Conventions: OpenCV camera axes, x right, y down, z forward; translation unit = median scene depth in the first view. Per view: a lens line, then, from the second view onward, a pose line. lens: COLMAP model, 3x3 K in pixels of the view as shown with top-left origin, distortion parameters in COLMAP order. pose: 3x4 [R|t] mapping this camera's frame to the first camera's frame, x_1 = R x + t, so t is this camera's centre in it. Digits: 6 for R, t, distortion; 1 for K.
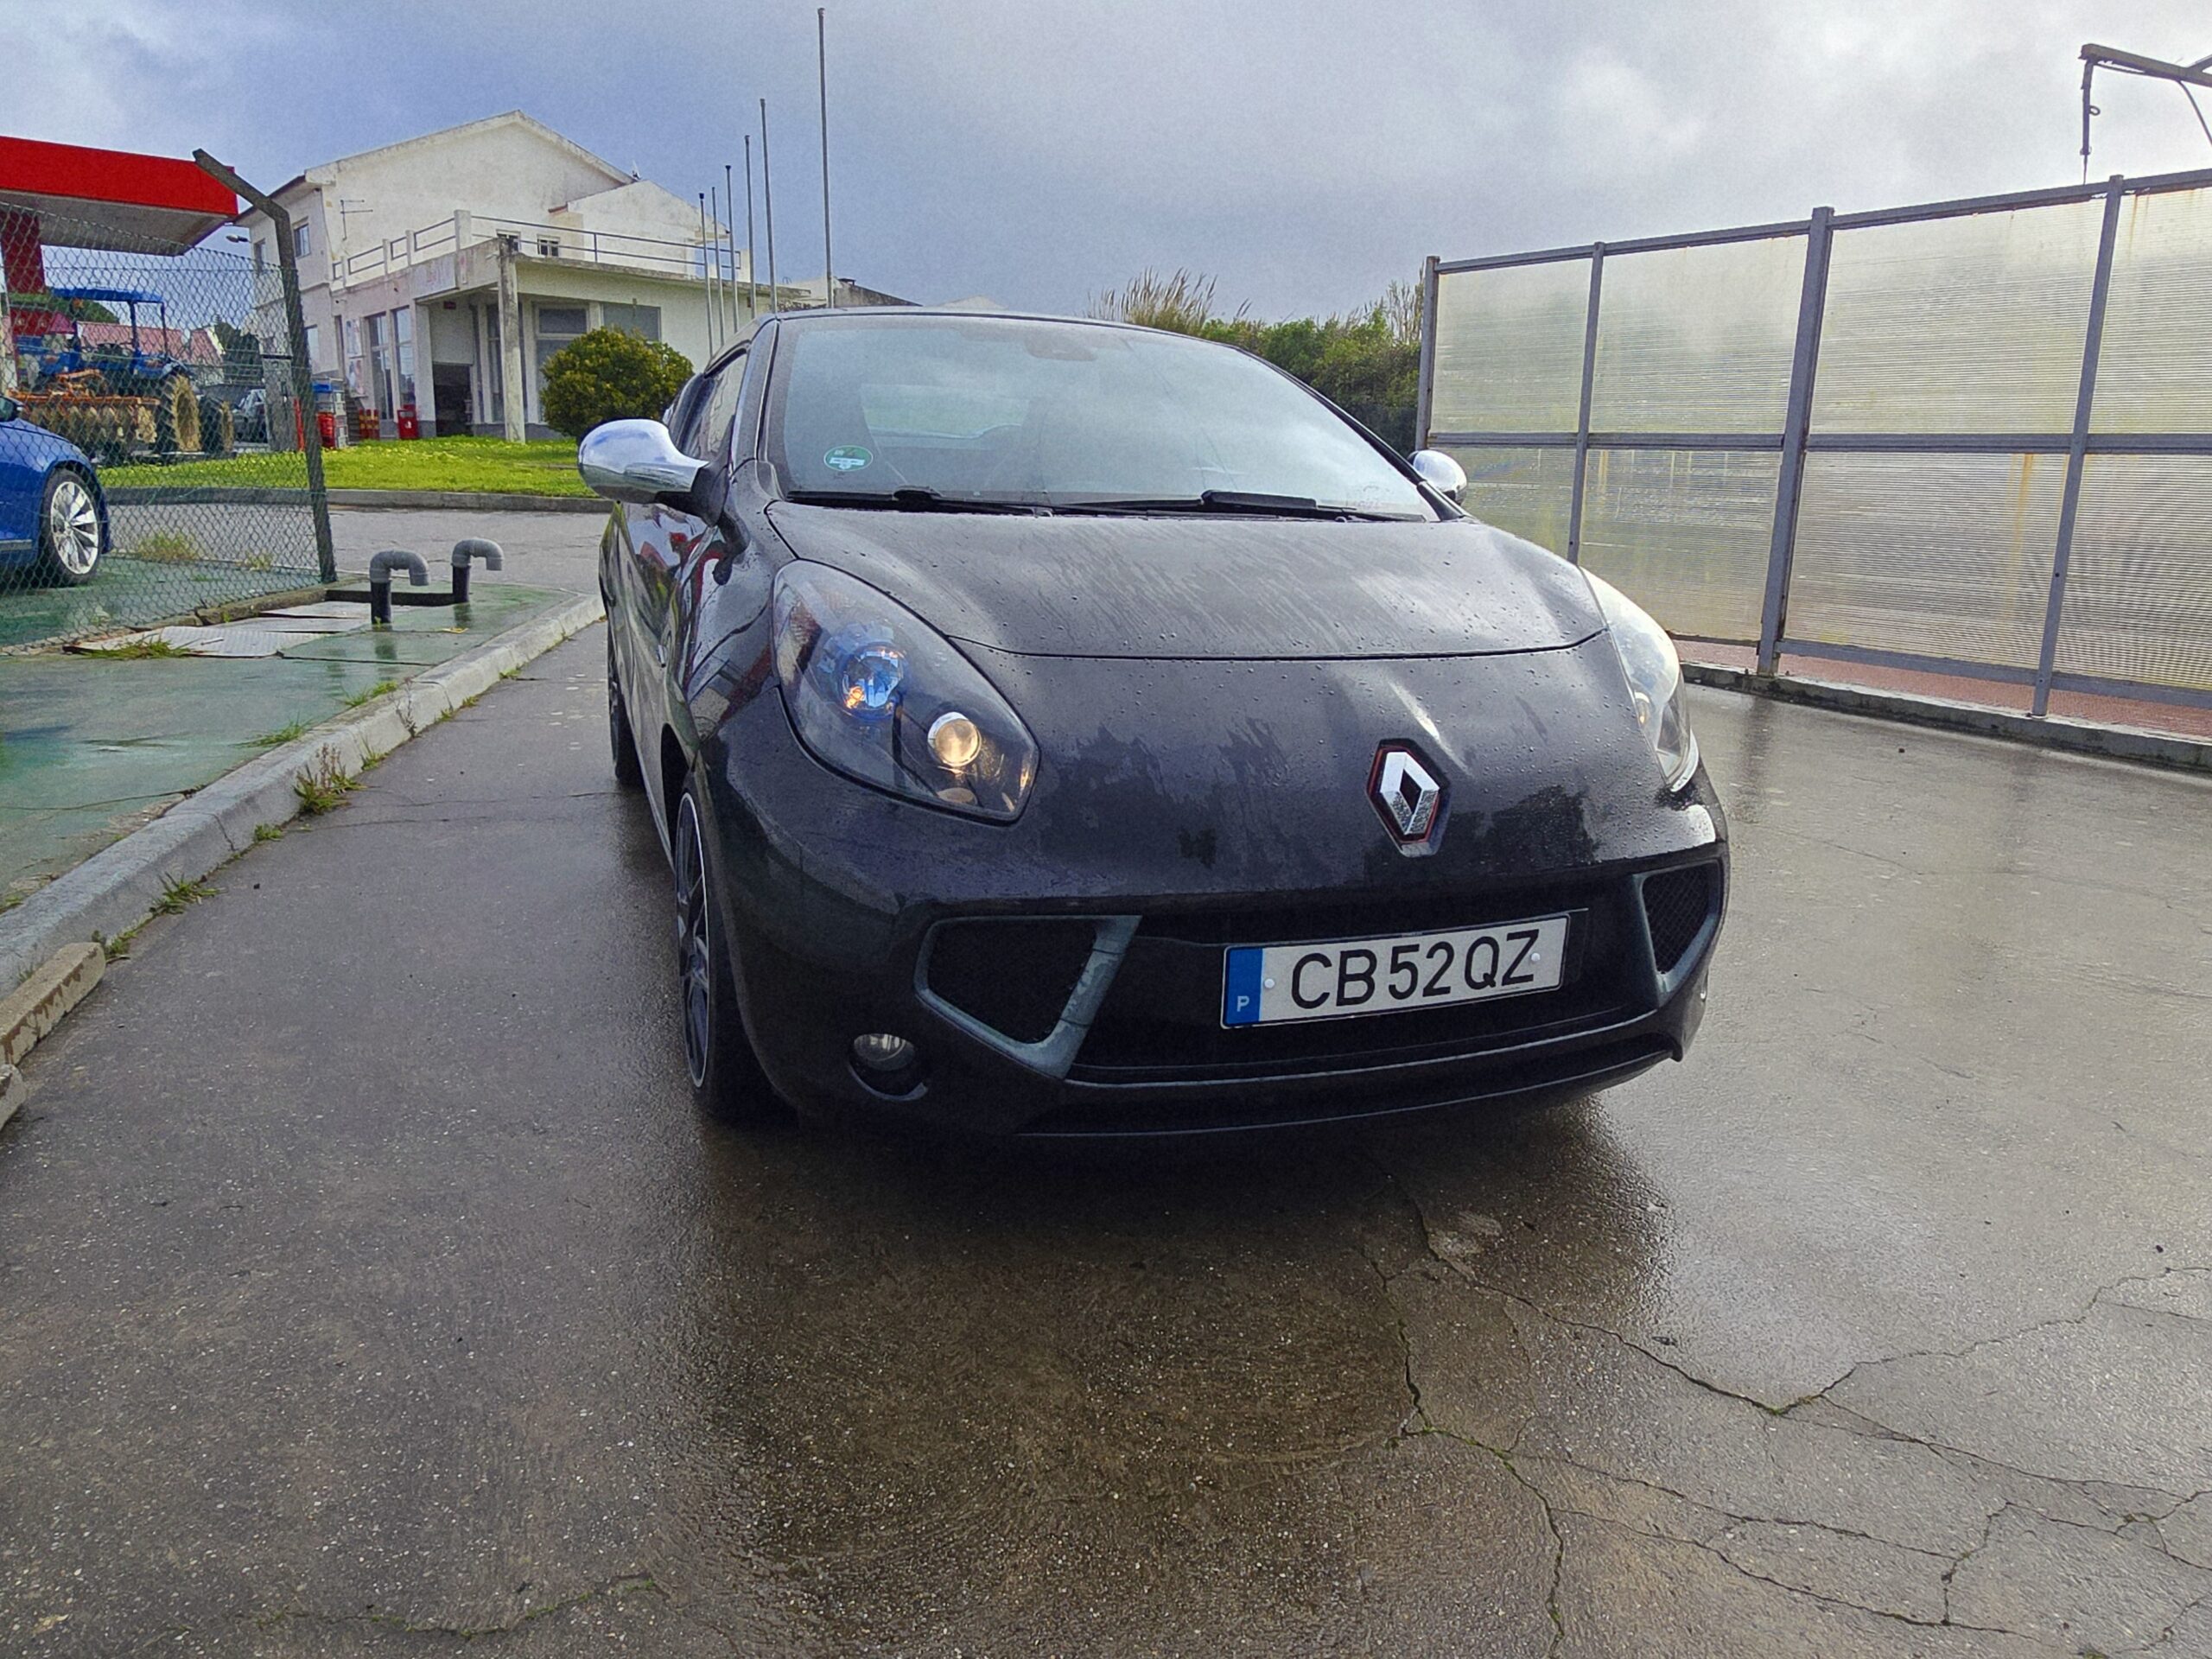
lens RADIAL K [[1489.7, 0, 1099.1], [0, 1489.7, 821.8], [0, 0, 1]] dist [0.003210, -0.005098]
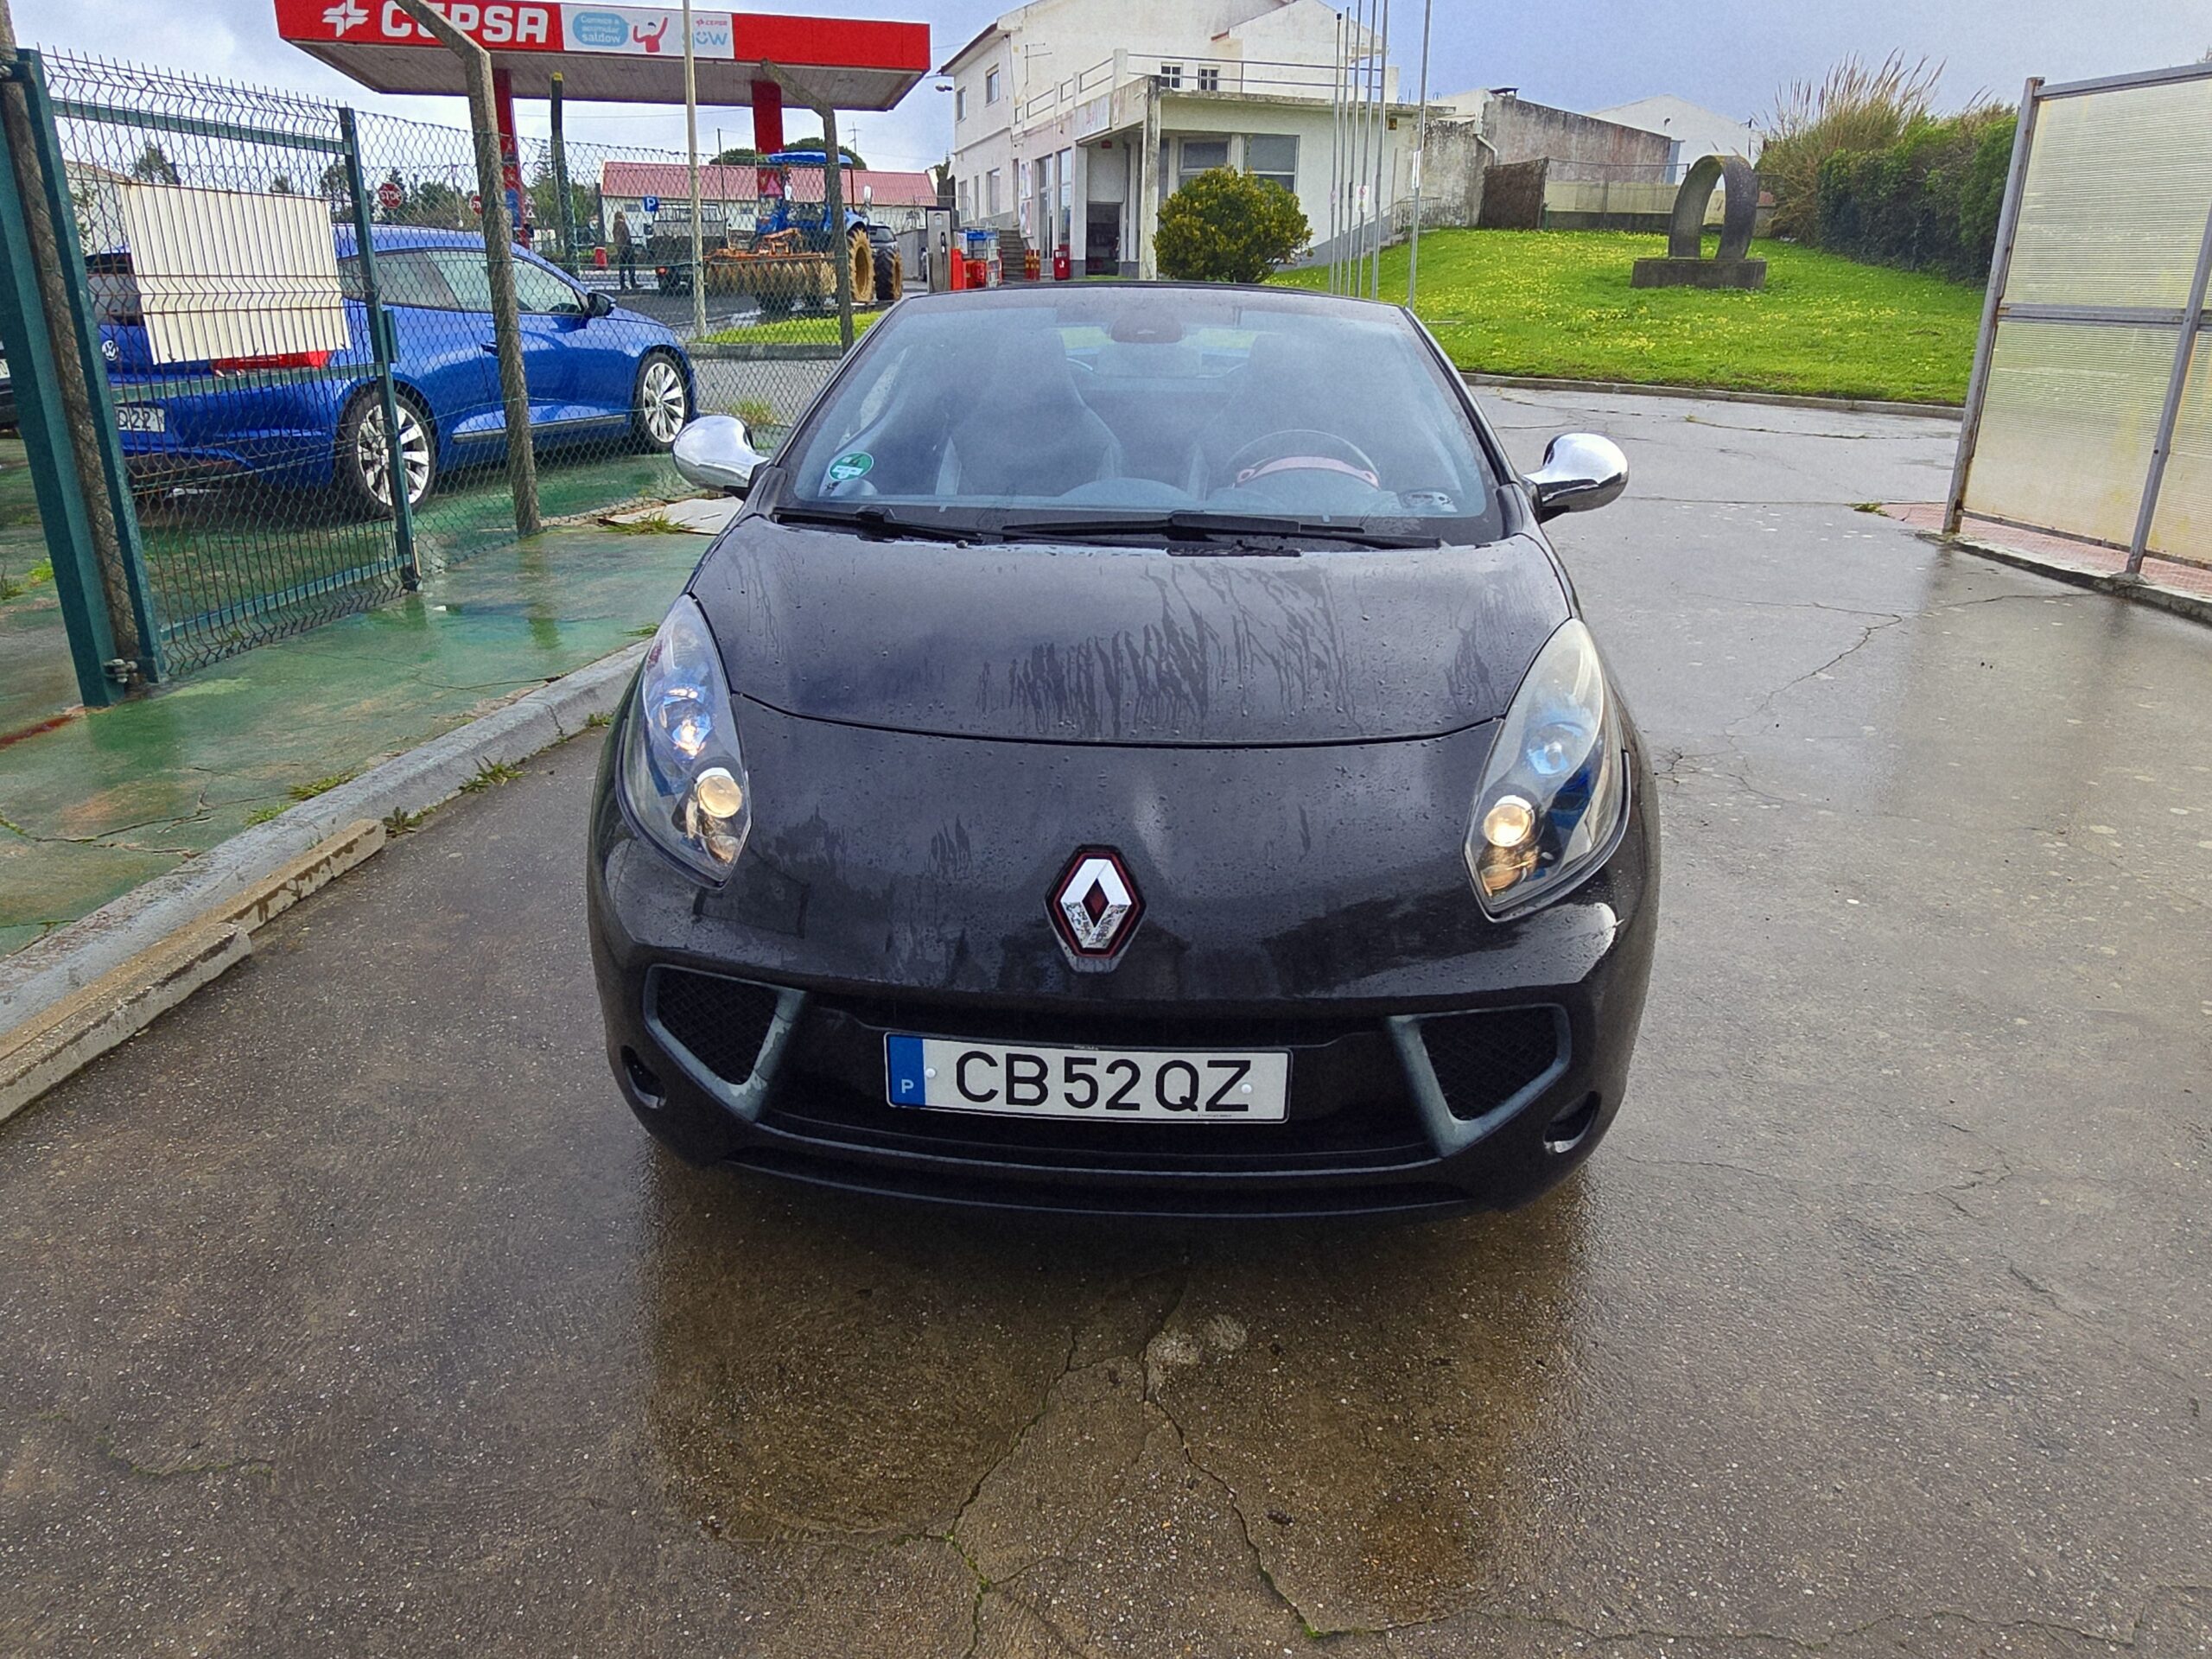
lens RADIAL K [[1489.7, 0, 1099.1], [0, 1489.7, 821.8], [0, 0, 1]] dist [0.003210, -0.005098]
pose [[0.908610, 0.127354, -0.397755, 0.435305], [-0.081841, 0.988203, 0.129452, -0.146561], [0.409548, -0.085069, 0.908314, 0.097350]]
